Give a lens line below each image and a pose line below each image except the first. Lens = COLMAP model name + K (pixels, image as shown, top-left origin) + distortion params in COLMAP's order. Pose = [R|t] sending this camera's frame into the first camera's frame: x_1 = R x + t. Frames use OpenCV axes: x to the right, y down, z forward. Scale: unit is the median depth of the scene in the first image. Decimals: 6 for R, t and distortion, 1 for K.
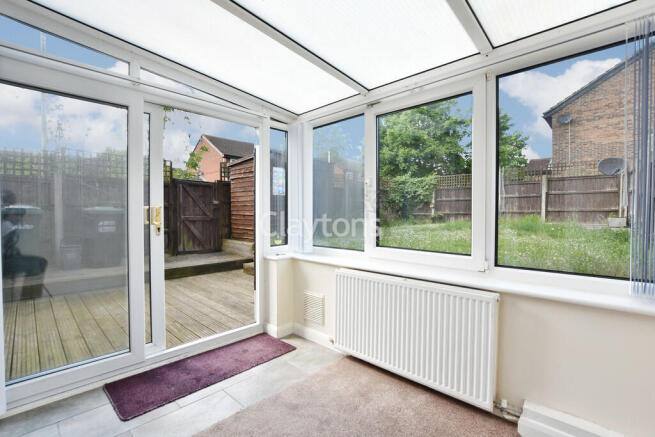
lens RADIAL K [[296.6, 0, 327.5], [0, 296.6, 218.5], [0, 0, 1]] dist [-0.001787, -0.000408]
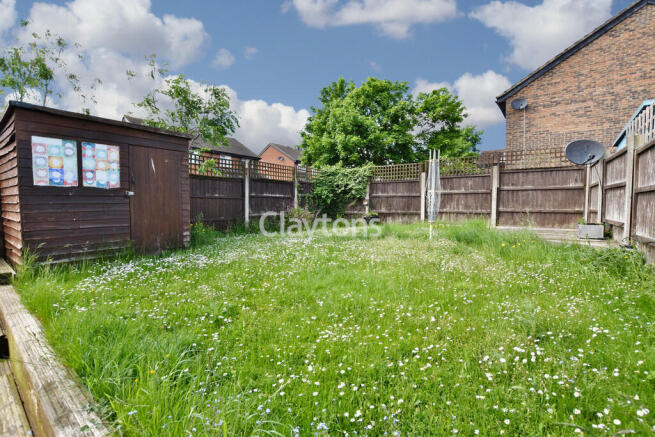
lens RADIAL K [[286.9, 0, 327.5], [0, 286.9, 218.5], [0, 0, 1]] dist [-0.001611, -0.000112]
pose [[0.995192, 0.002561, 0.097913, 0.169123], [-0.004885, 0.999712, 0.023502, -0.017624], [-0.097824, -0.023867, 0.994917, 0.224673]]
